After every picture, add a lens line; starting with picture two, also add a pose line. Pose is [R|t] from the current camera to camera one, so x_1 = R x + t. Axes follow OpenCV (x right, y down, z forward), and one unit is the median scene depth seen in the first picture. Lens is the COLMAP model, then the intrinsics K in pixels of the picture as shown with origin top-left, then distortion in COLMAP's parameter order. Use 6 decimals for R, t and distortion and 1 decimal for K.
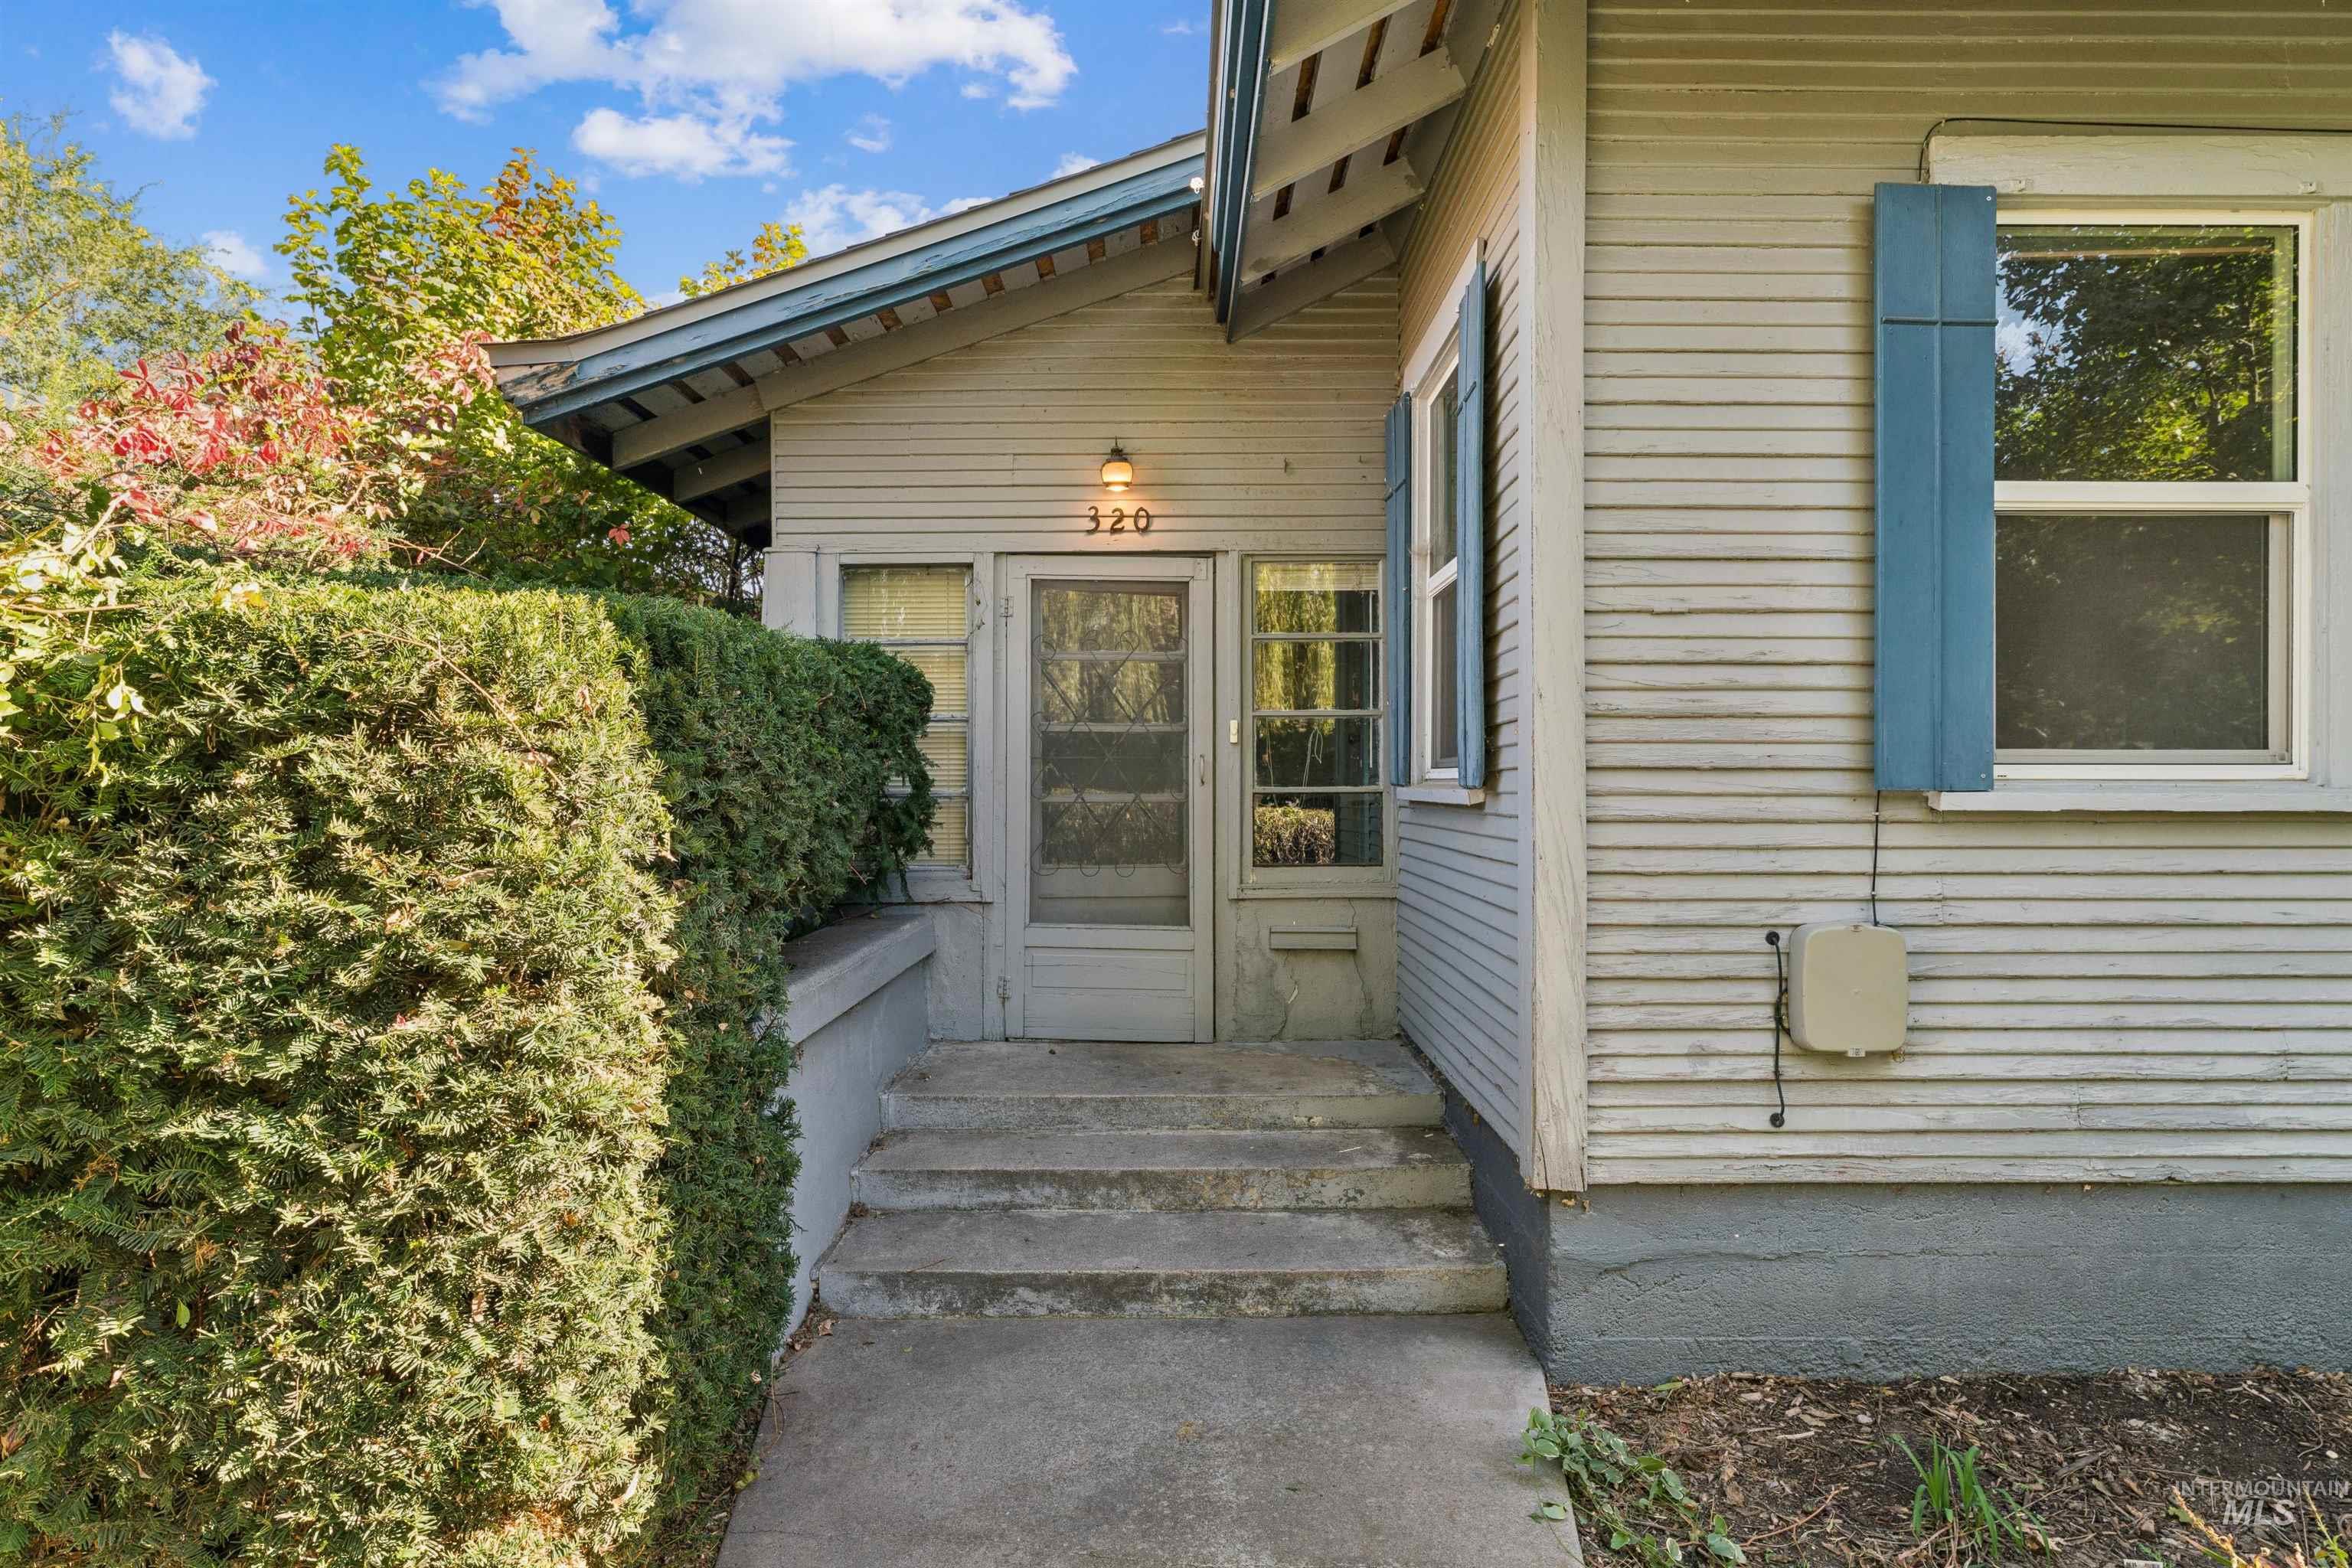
lens RADIAL K [[1197.6, 0, 1190.8], [0, 1197.6, 781.7], [0, 0, 1]] dist [0.001197, 0.000117]
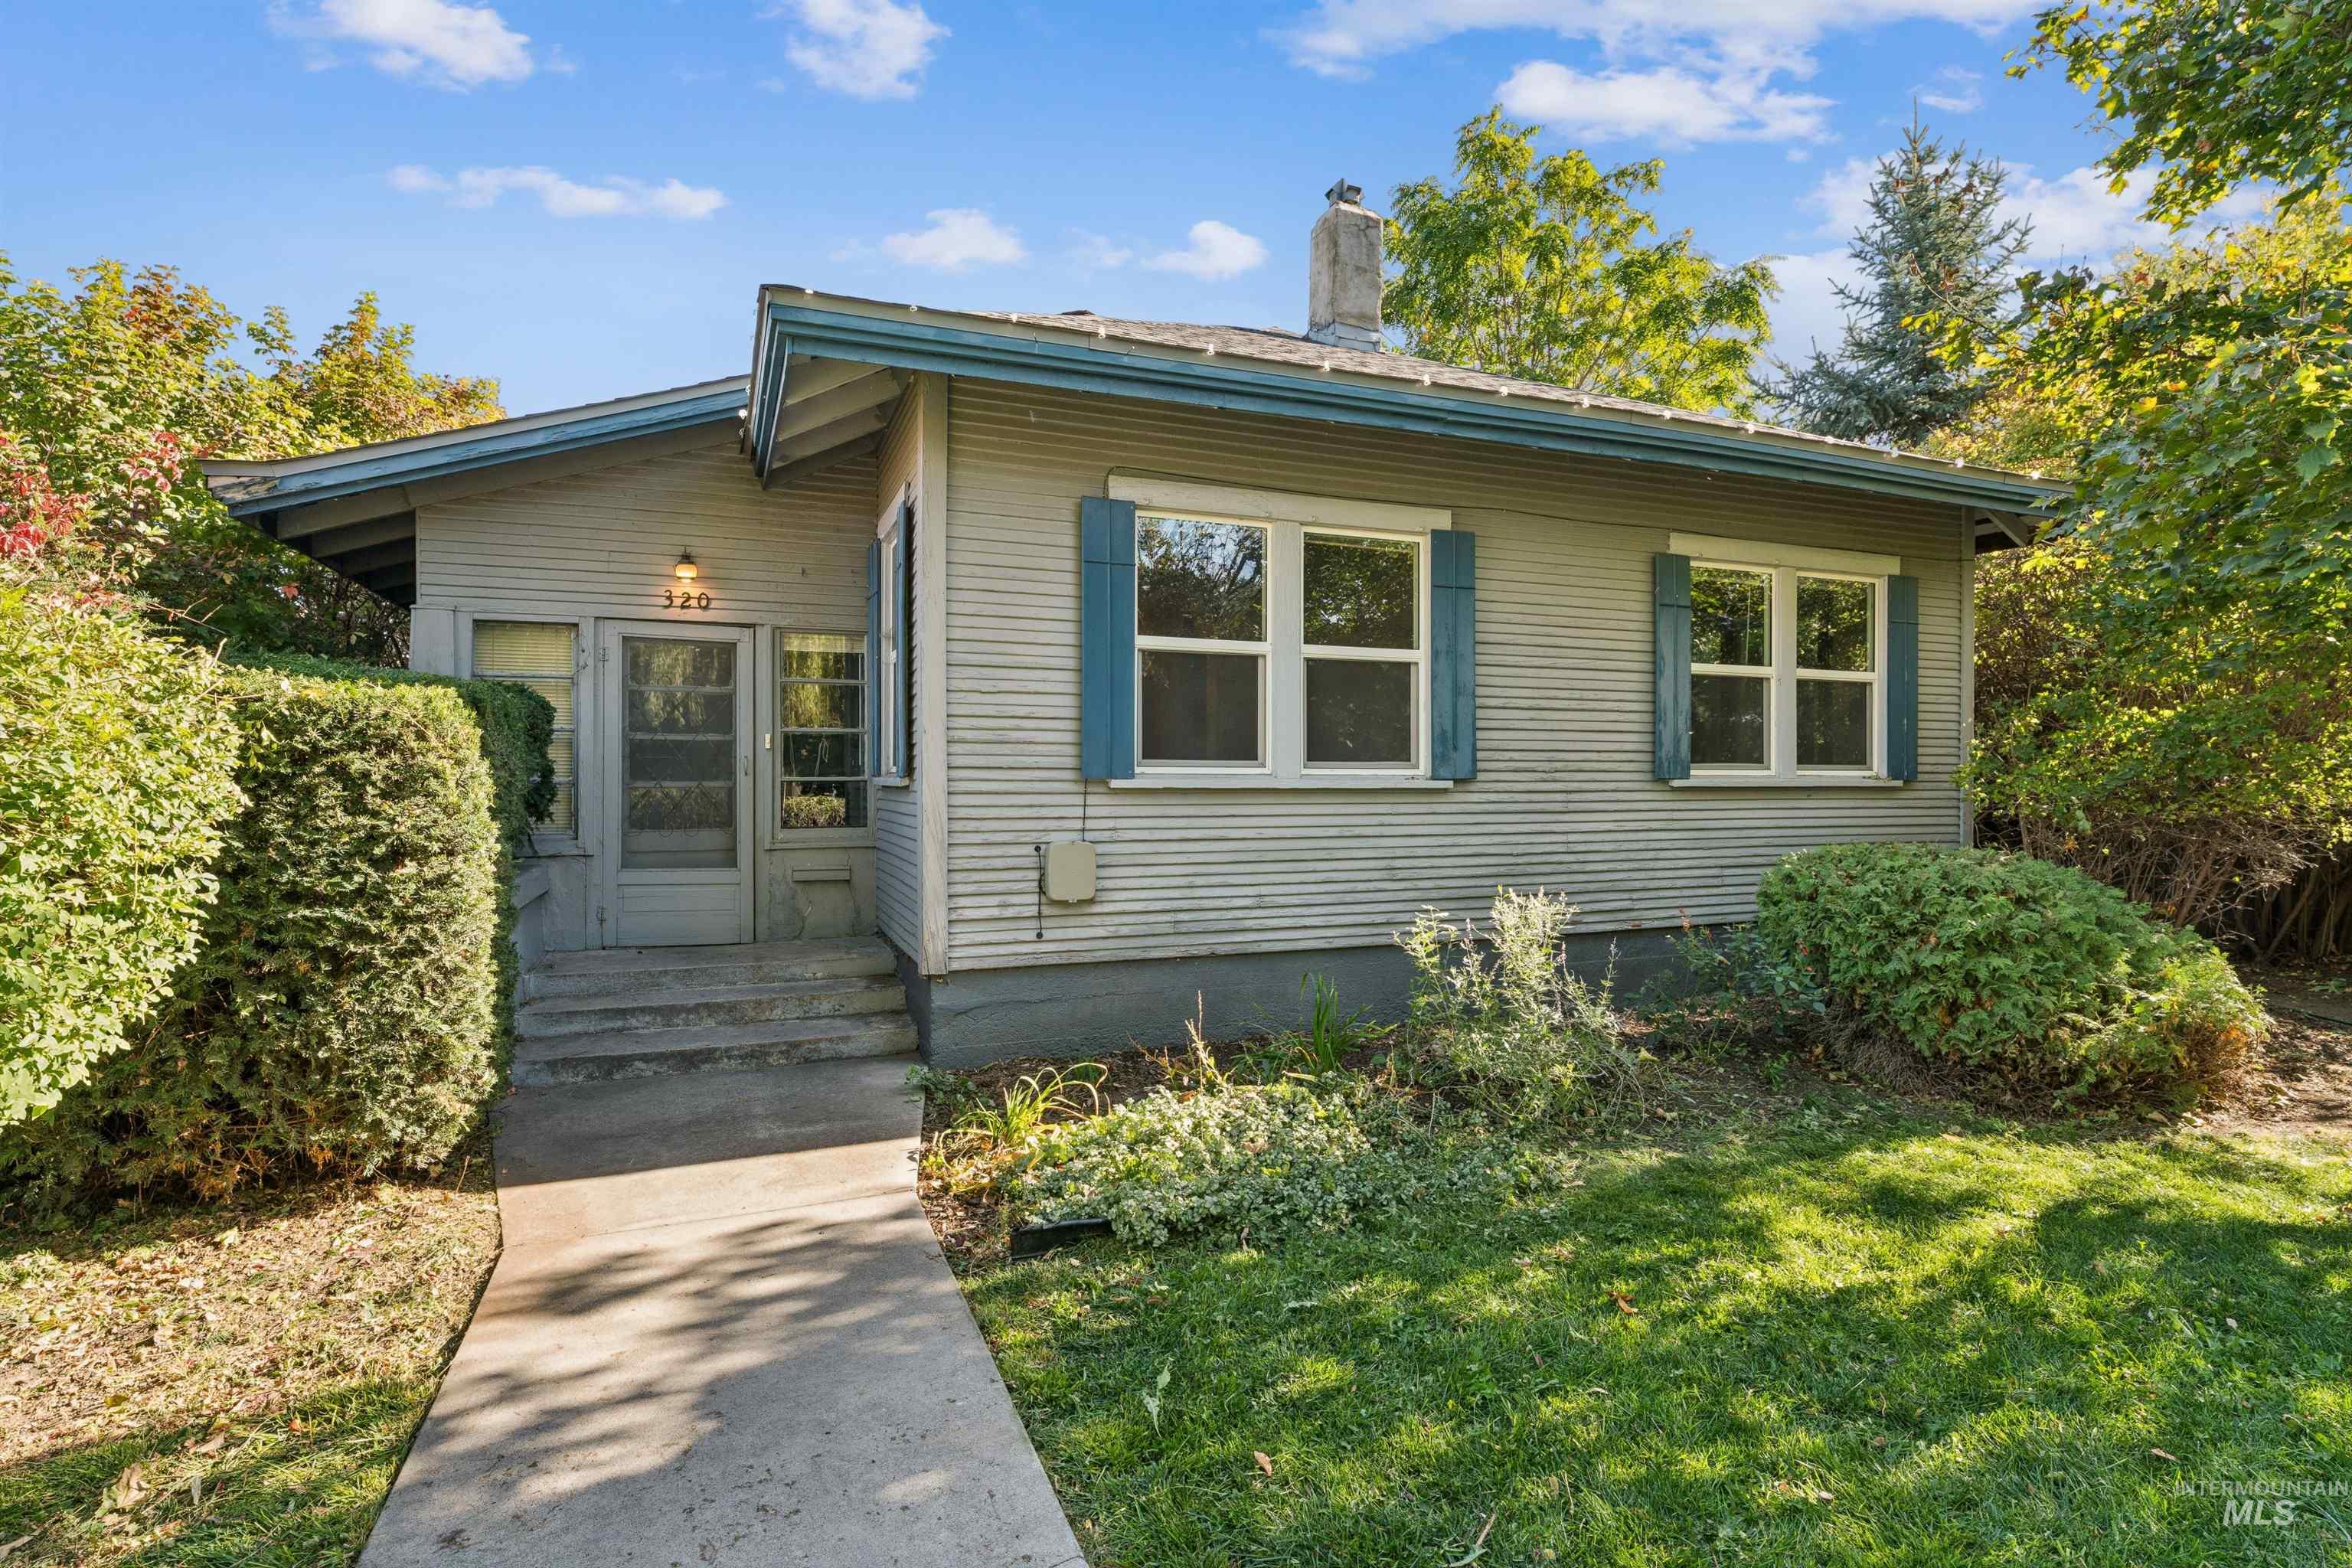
lens RADIAL K [[1142.0, 0, 1173.8], [0, 1142.0, 784.0], [0, 0, 1]] dist [-0.003683, 0.001559]
pose [[0.931812, 0.000434, 0.362942, -0.017317], [-0.002886, 0.999977, 0.006213, 0.004153], [-0.362931, -0.006837, 0.931791, -0.947116]]
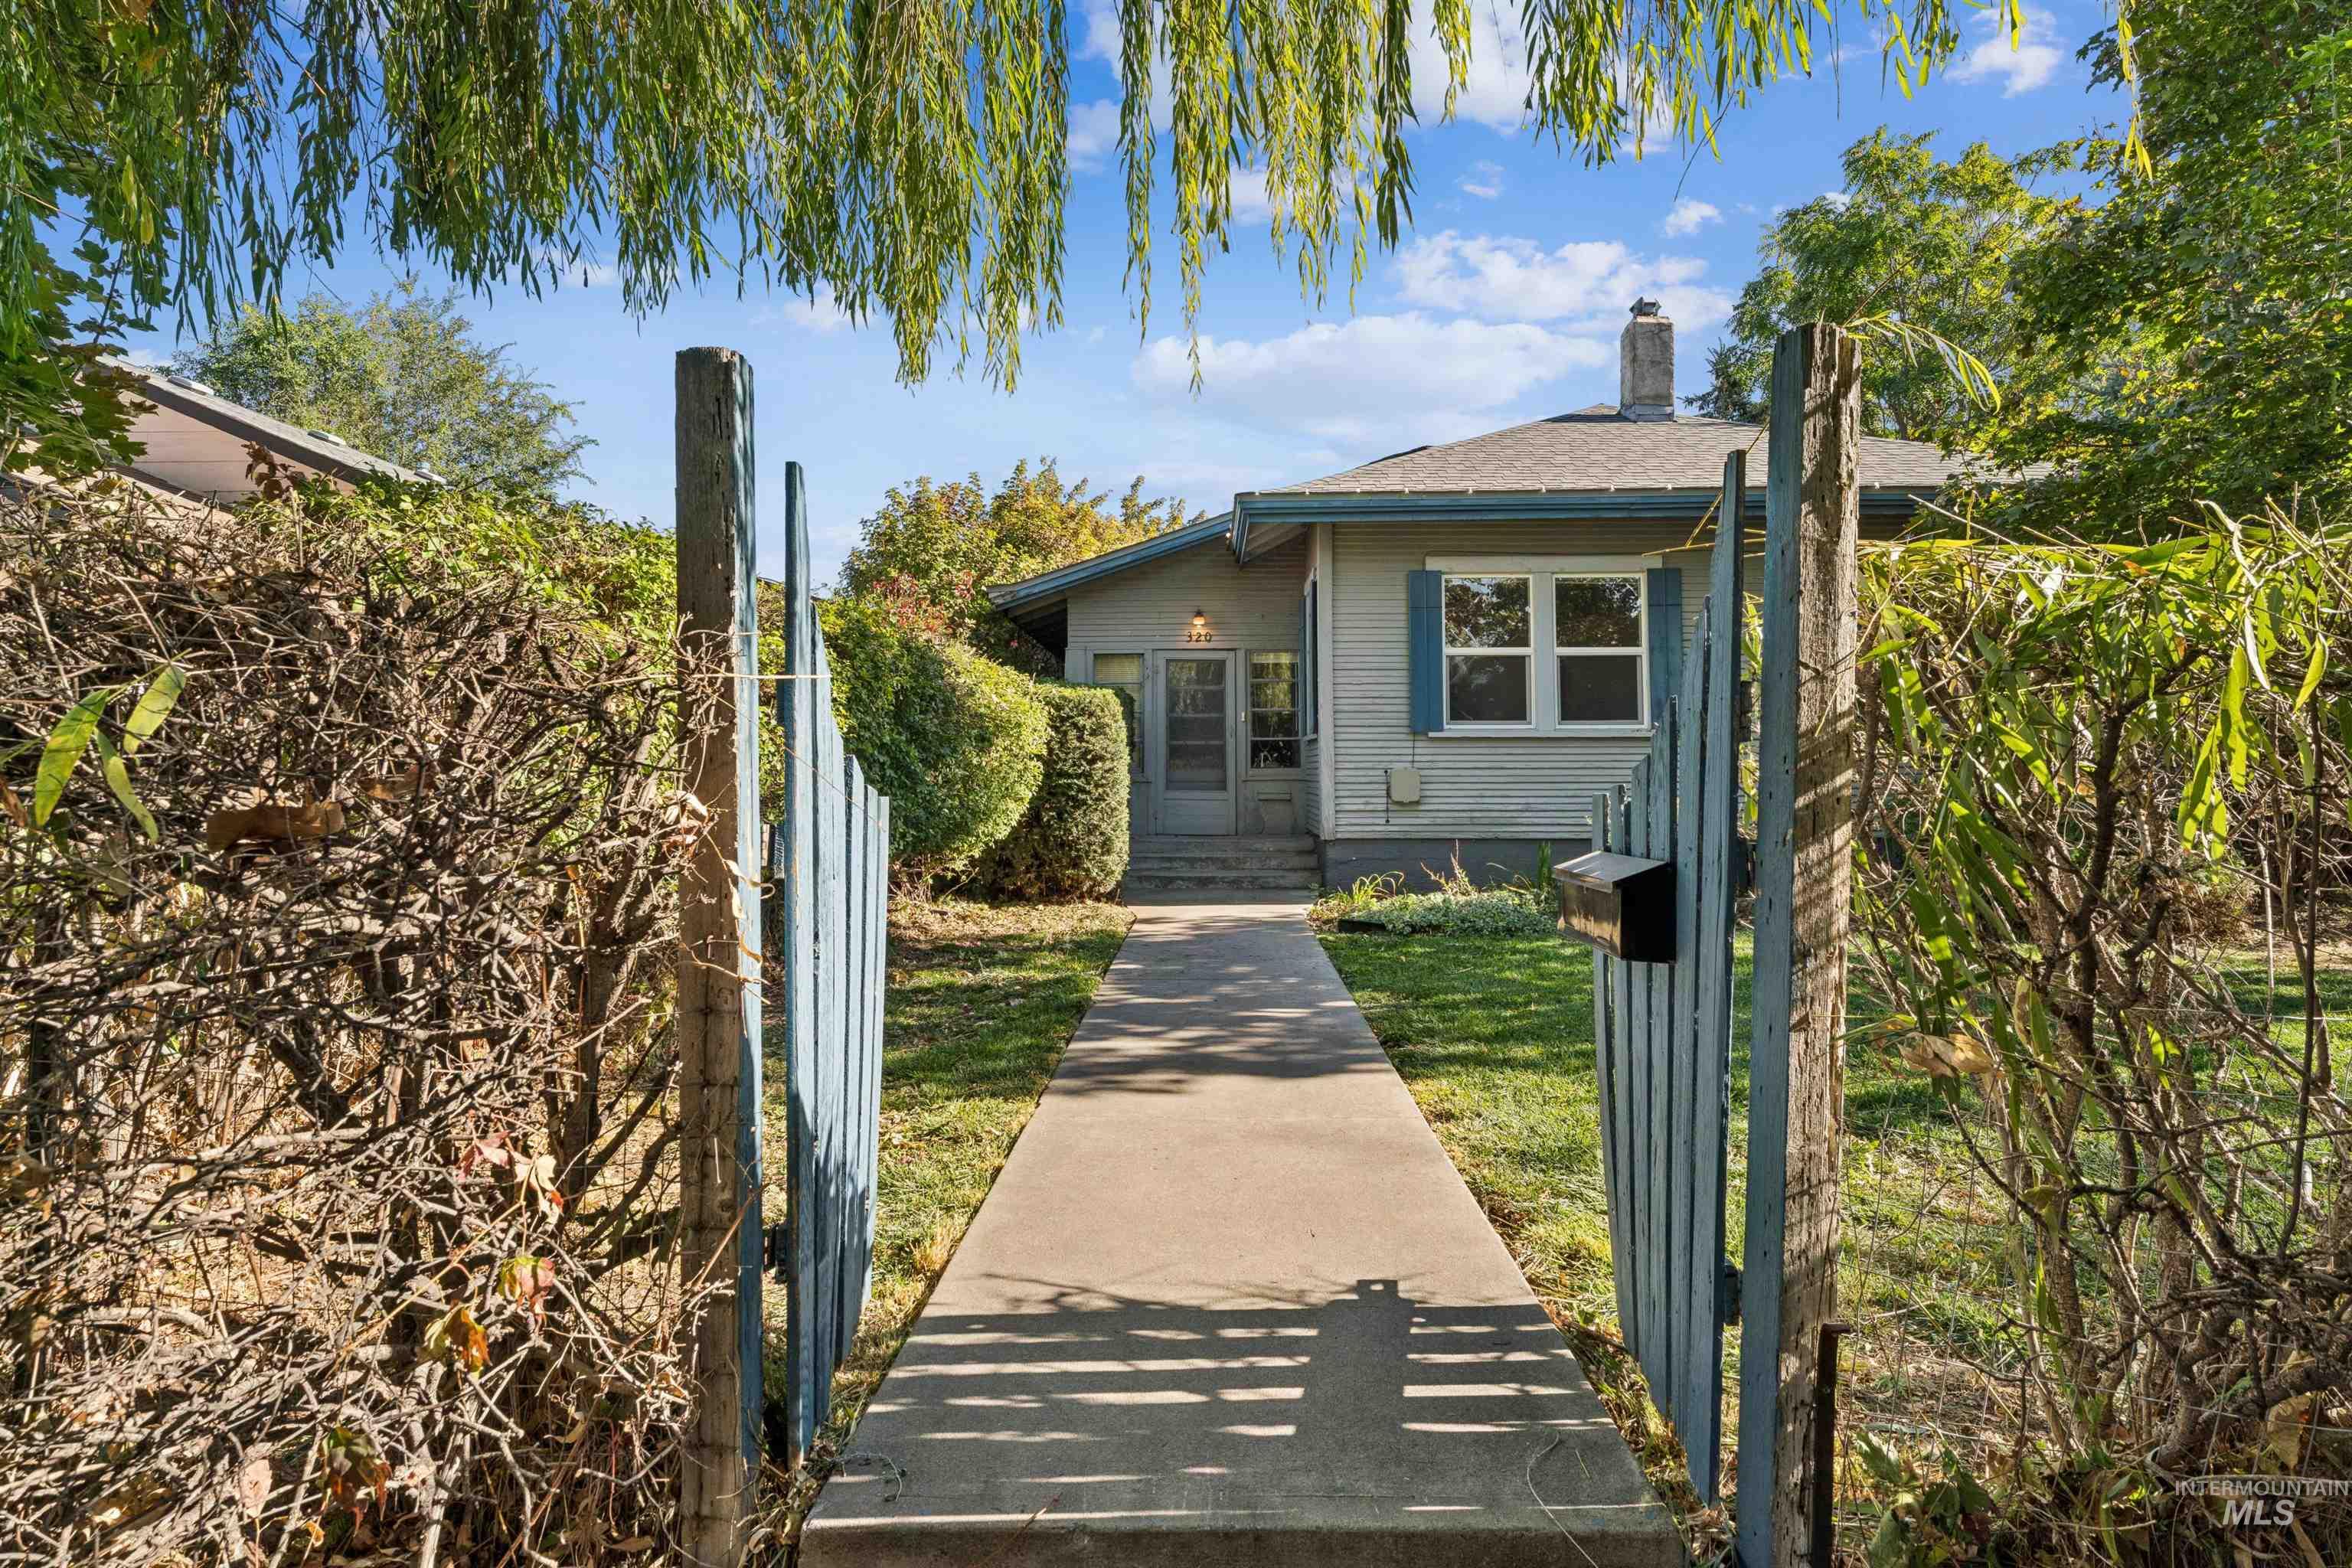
lens RADIAL K [[1142.0, 0, 1196.7], [0, 1142.0, 771.5], [0, 0, 1]] dist [-0.003683, 0.001559]
pose [[0.999800, -0.002400, -0.019830, -0.026566], [0.002416, 0.999997, 0.000797, 0.125269], [0.019828, -0.000845, 0.999803, -2.532270]]
